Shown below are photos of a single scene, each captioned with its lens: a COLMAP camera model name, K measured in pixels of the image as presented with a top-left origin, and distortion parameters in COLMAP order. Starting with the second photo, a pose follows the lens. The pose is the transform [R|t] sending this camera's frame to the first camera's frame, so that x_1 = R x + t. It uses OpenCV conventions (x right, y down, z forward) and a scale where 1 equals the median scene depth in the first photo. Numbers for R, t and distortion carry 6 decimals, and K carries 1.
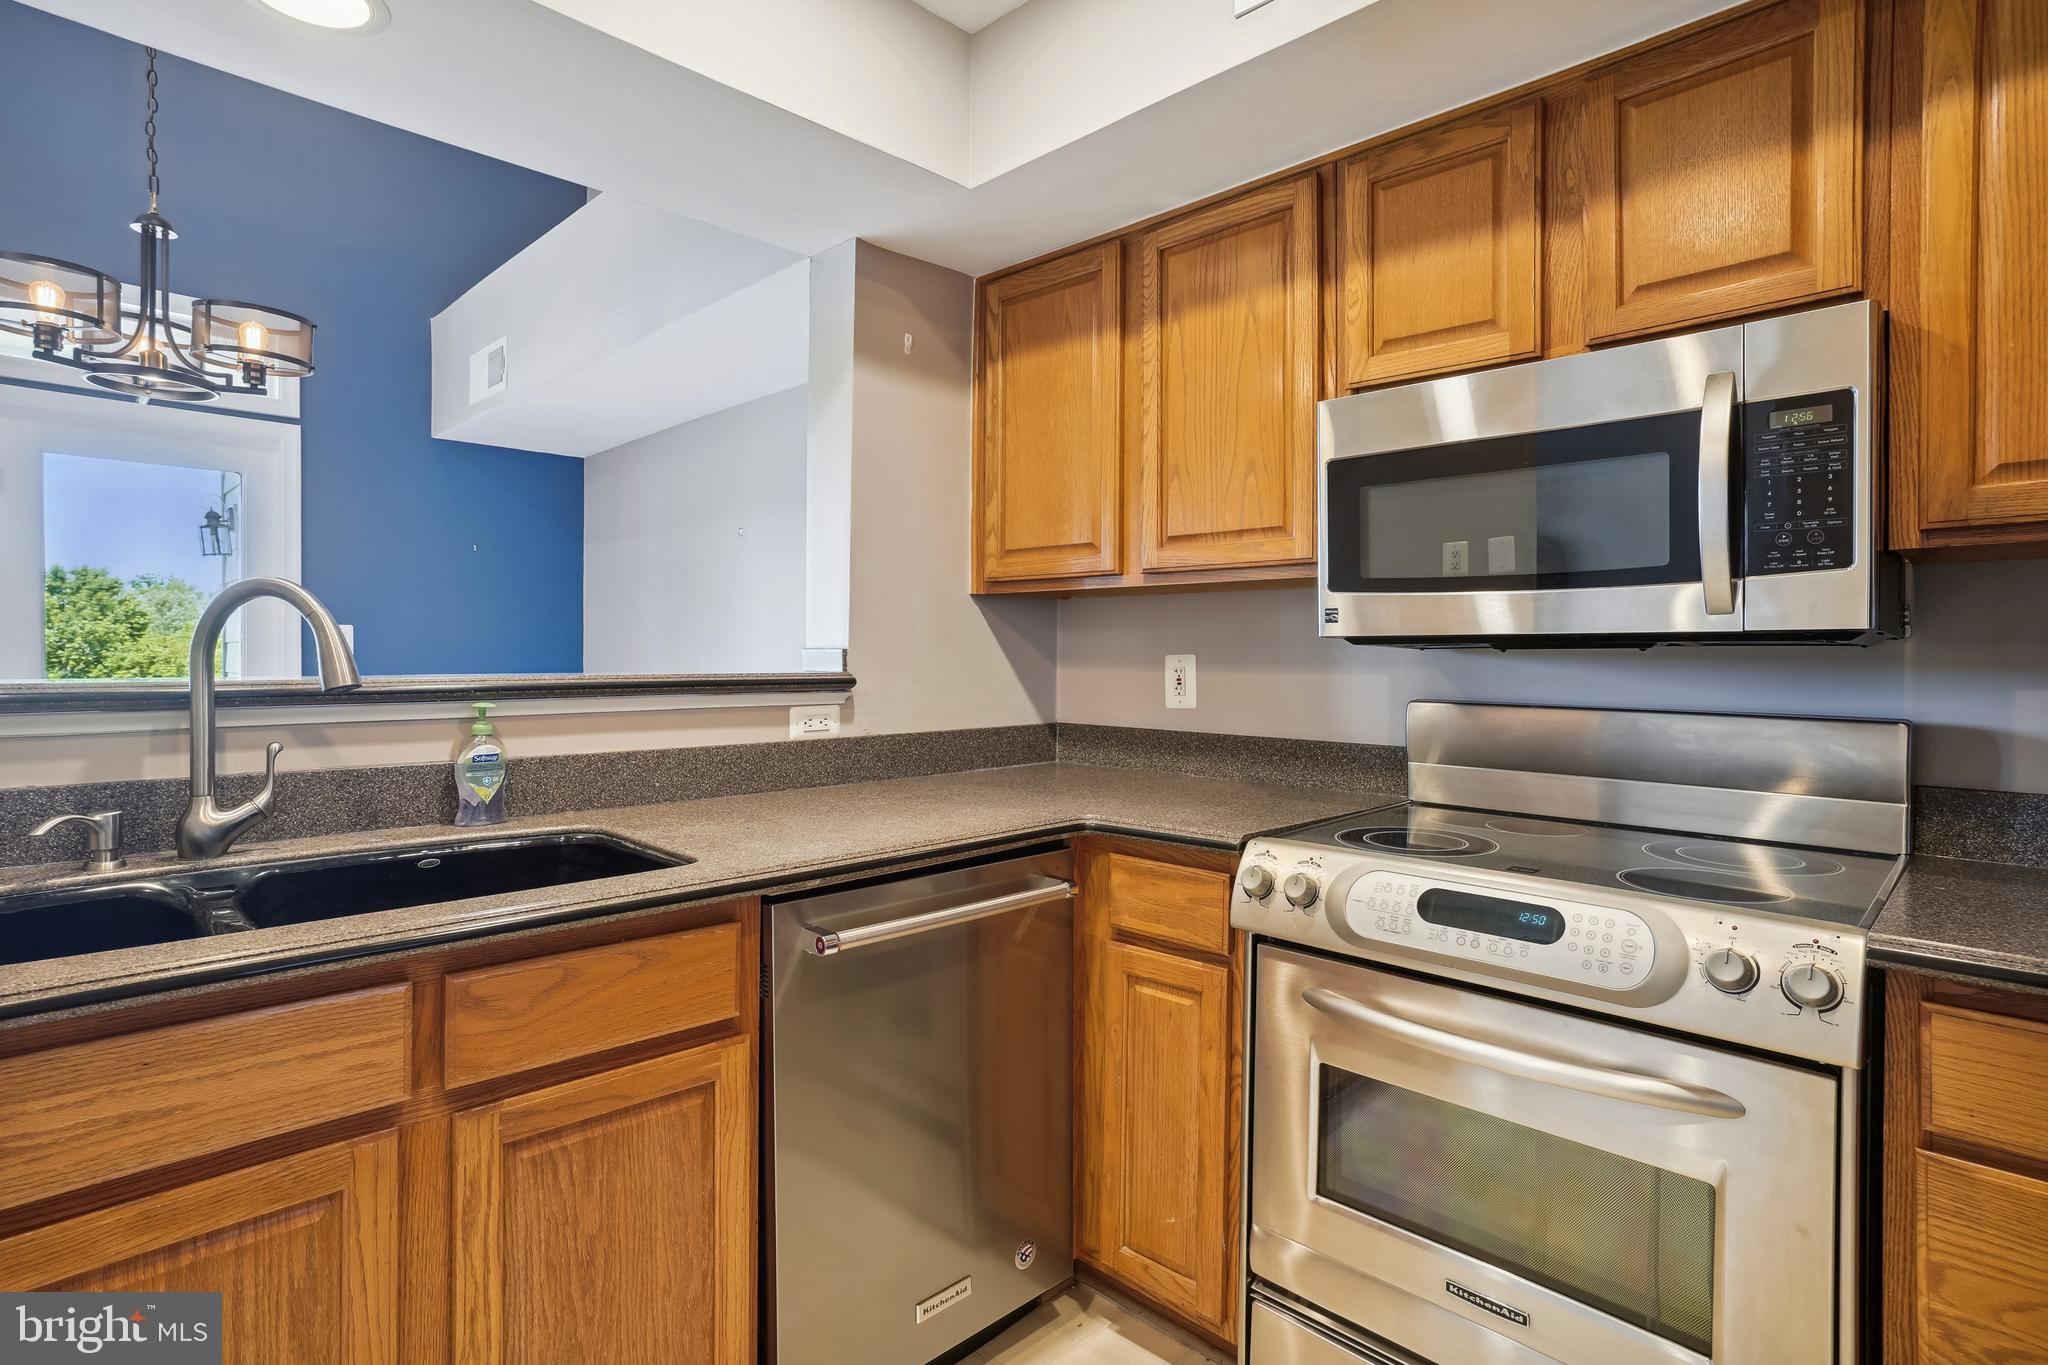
lens RADIAL K [[1044.3, 0, 1027.4], [0, 1044.3, 660.2], [0, 0, 1]] dist [-0.039212, 0.022916]
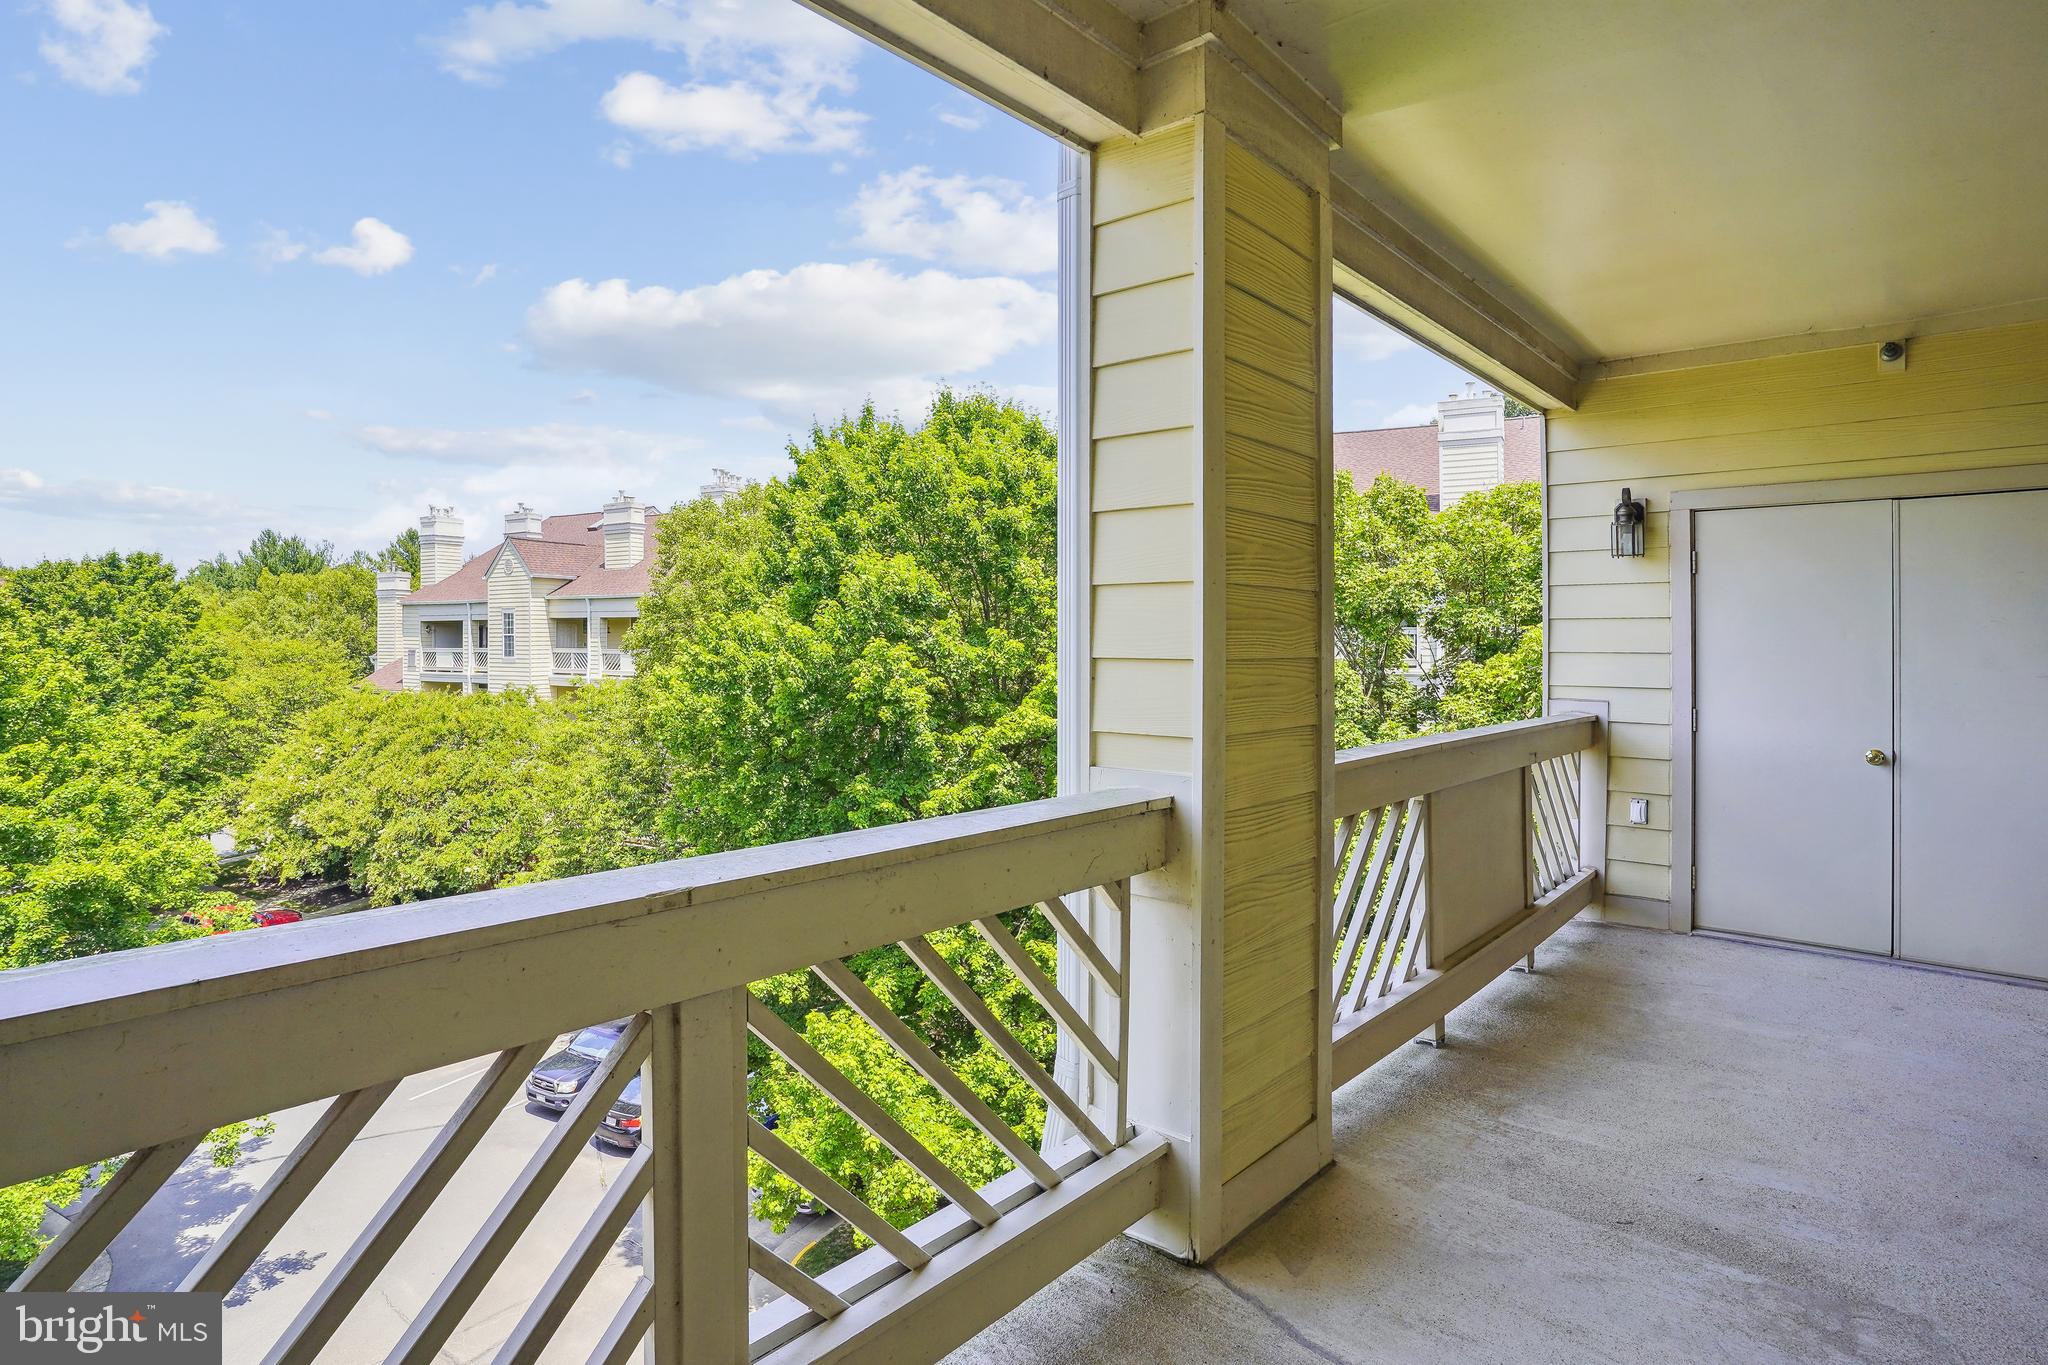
lens RADIAL K [[1044.3, 0, 1016.6], [0, 1044.3, 698.9], [0, 0, 1]] dist [-0.039212, 0.022916]
pose [[0.998743, -0.006389, 0.049710, -4.655627], [0.003828, 0.998668, 0.051450, -0.095707], [-0.049973, -0.051195, 0.997438, 0.465261]]
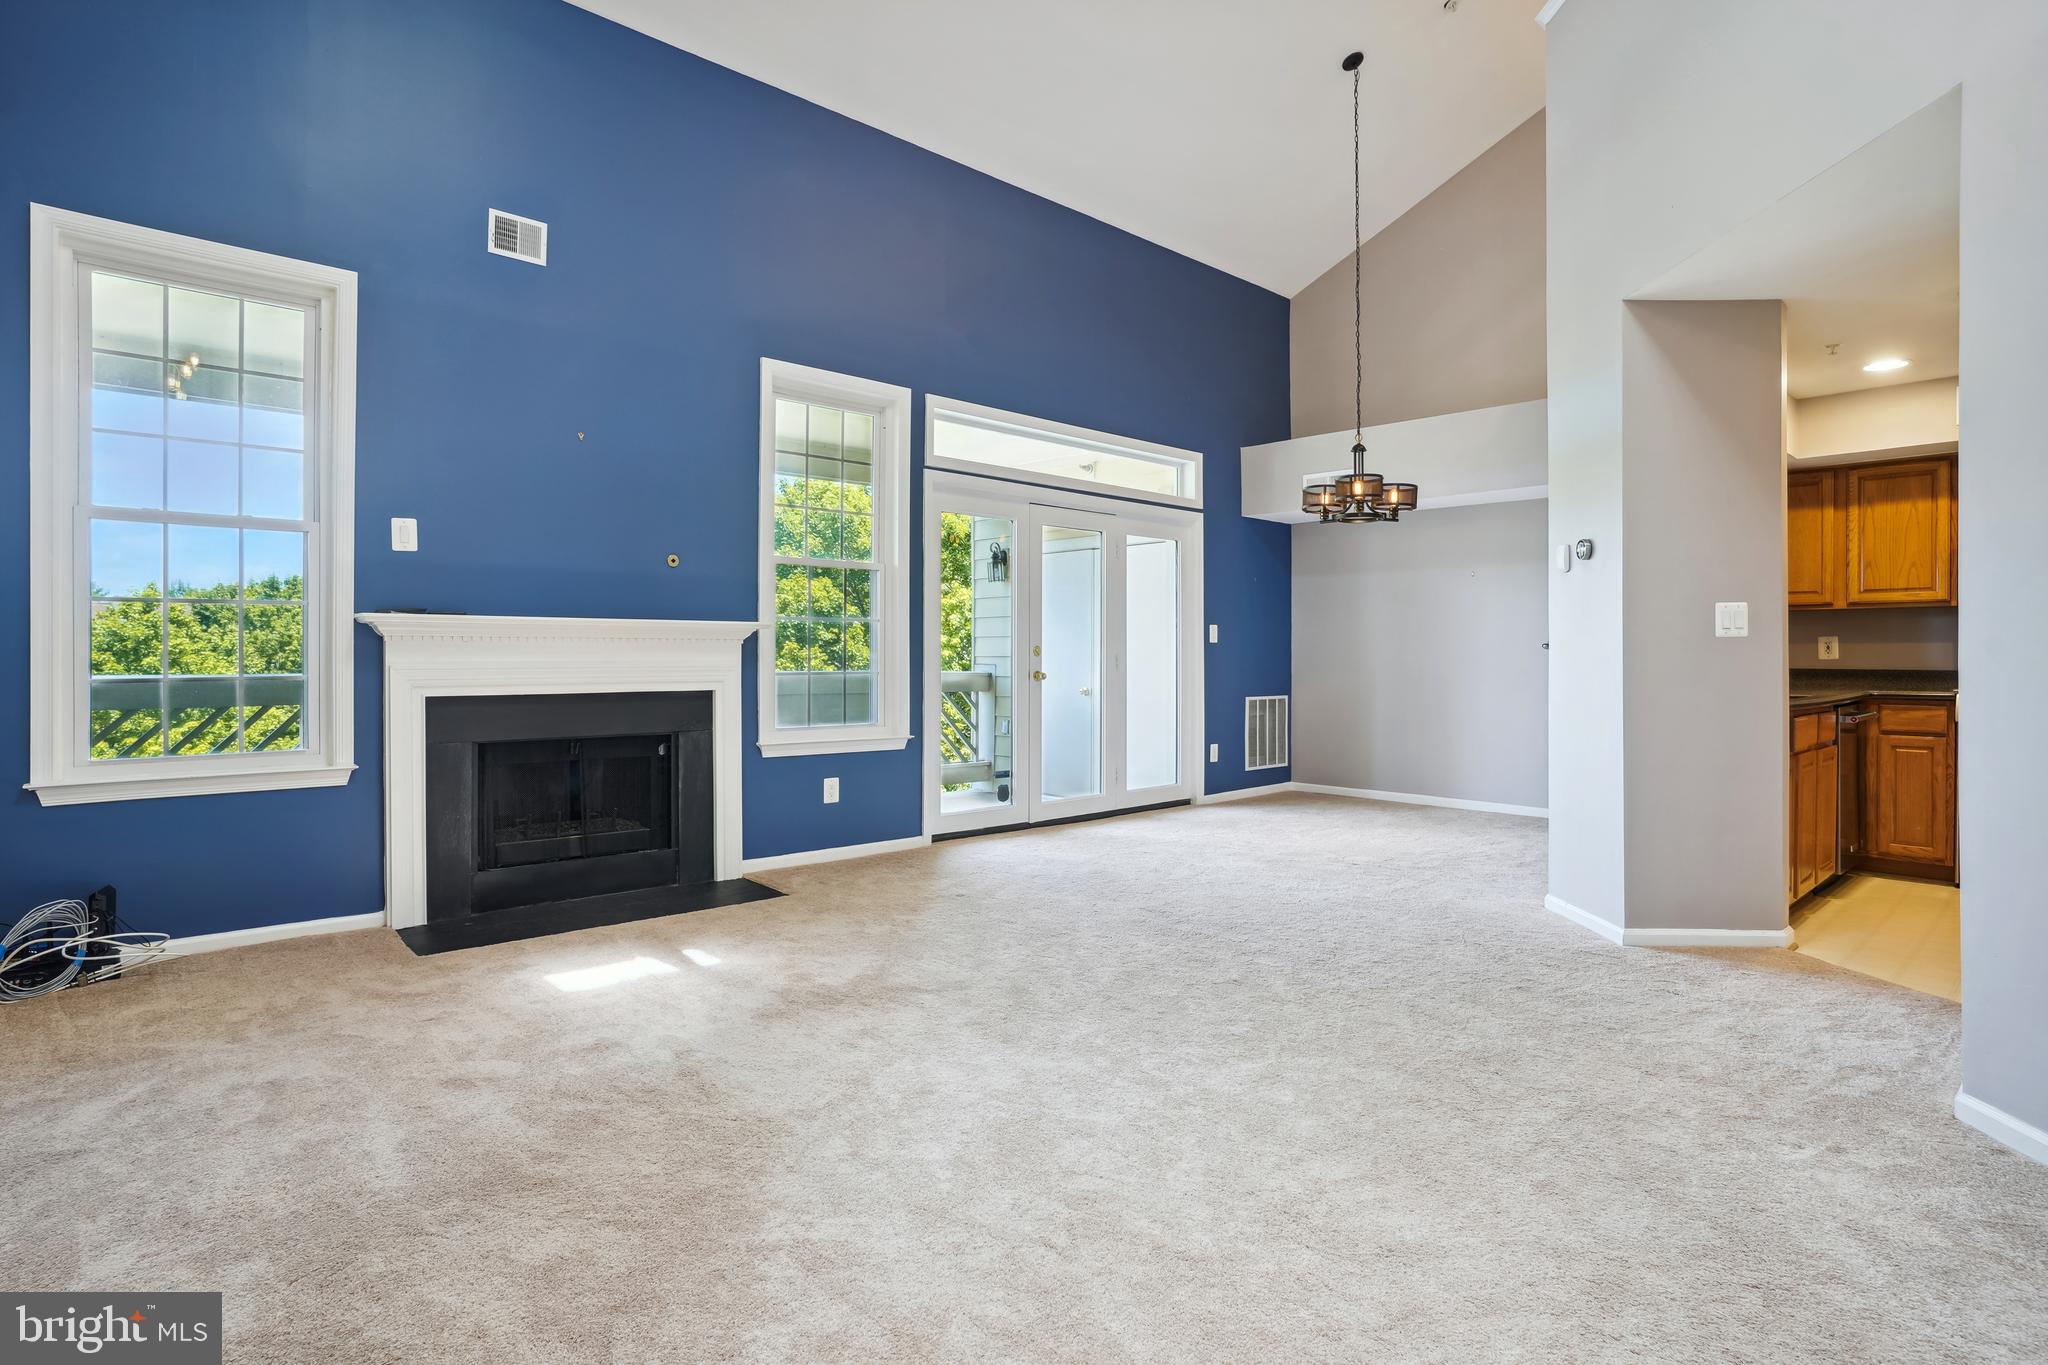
lens RADIAL K [[1044.3, 0, 999.7], [0, 1044.3, 655.5], [0, 0, 1]] dist [-0.039212, 0.022916]
pose [[0.997920, -0.003256, -0.064390, -2.227775], [0.002942, 0.999983, -0.004976, 0.061699], [0.064405, 0.004777, 0.997912, -2.030643]]
